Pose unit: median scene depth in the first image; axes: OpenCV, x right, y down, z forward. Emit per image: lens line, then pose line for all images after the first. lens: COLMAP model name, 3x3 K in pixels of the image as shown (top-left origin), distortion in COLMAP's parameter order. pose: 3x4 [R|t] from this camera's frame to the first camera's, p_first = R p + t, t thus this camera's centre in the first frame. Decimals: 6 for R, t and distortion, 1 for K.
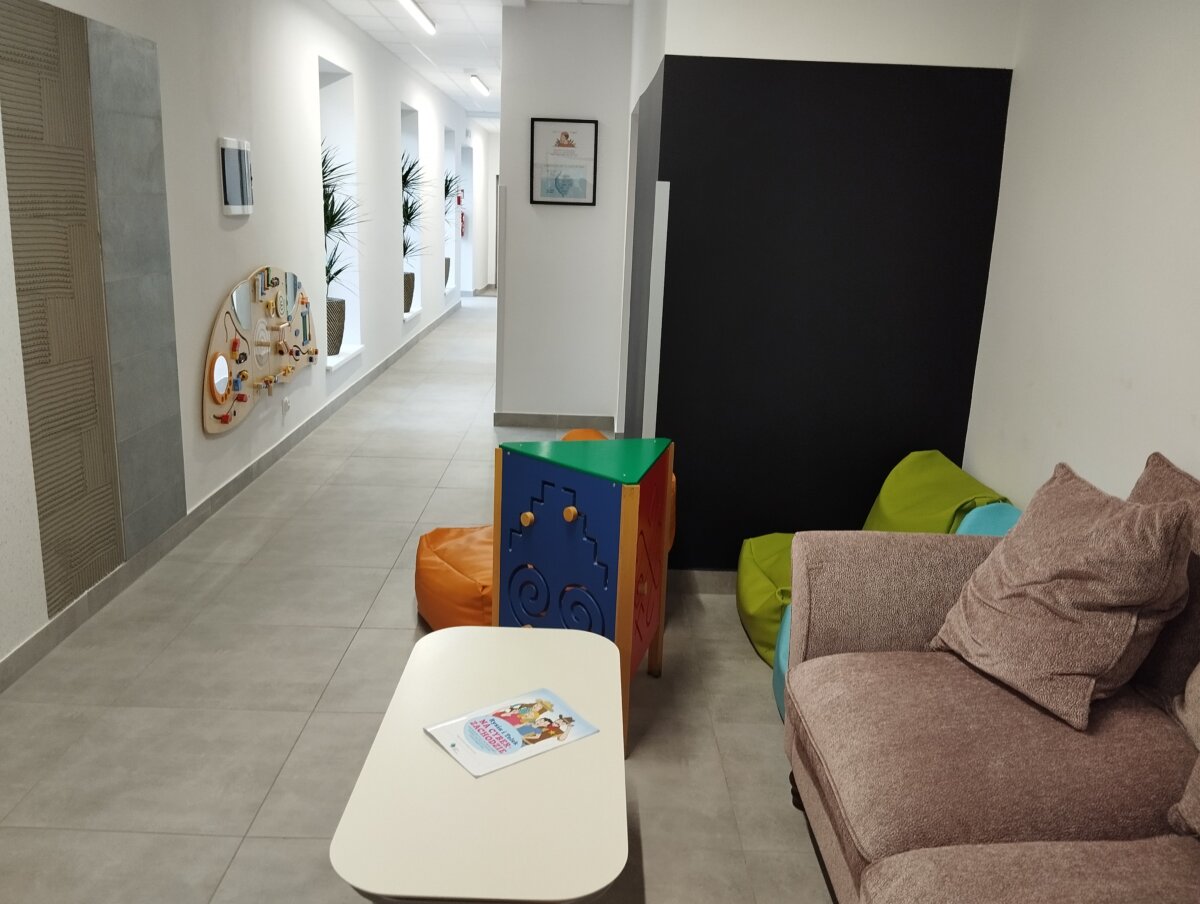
lens RADIAL K [[963.6, 0, 600.0], [0, 963.6, 452.0], [0, 0, 1]] dist [0.091089, -0.171090]
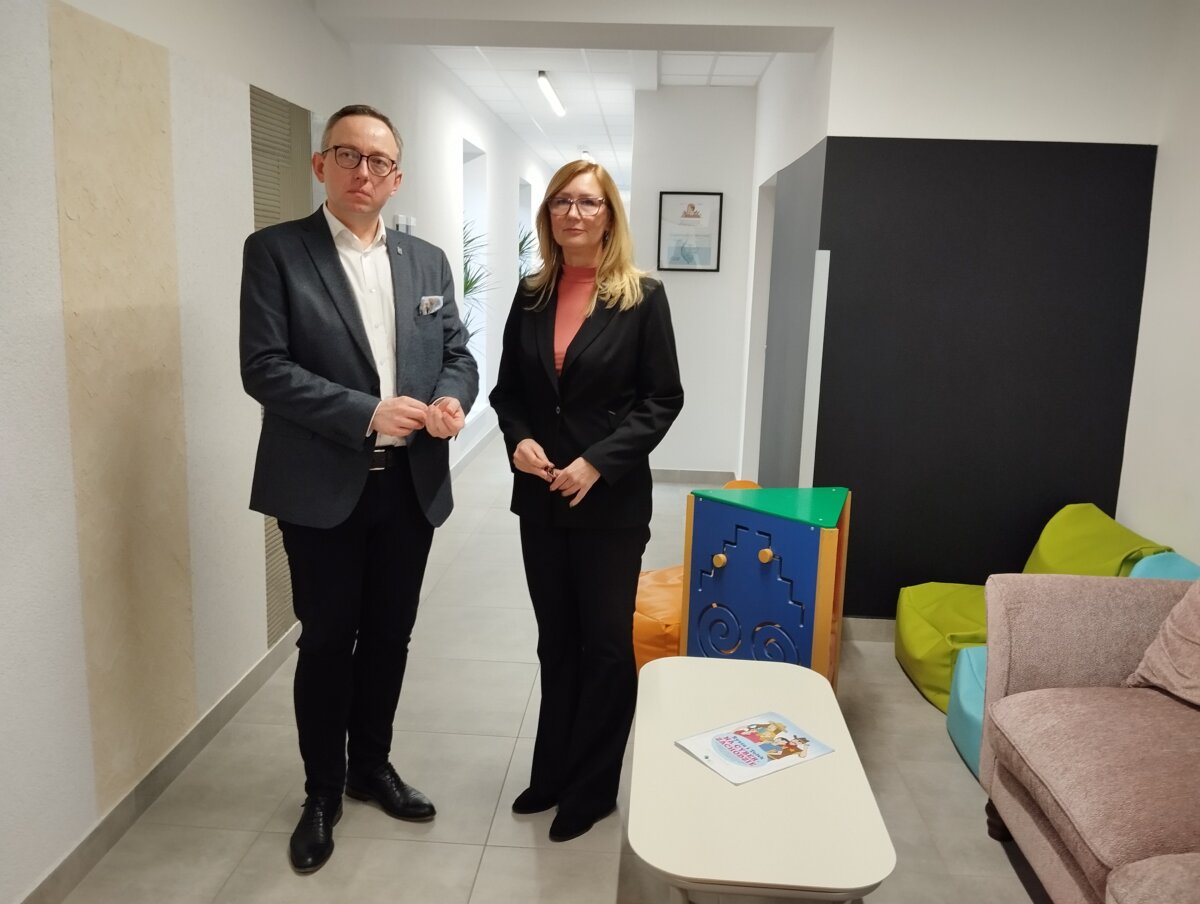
lens RADIAL K [[963.6, 0, 600.0], [0, 963.6, 452.0], [0, 0, 1]] dist [0.091089, -0.171090]
pose [[0.997884, 0.005506, -0.064782, -0.162220], [-0.009580, 0.997984, -0.062741, 0.020107], [0.064306, 0.063229, 0.995925, -0.105884]]
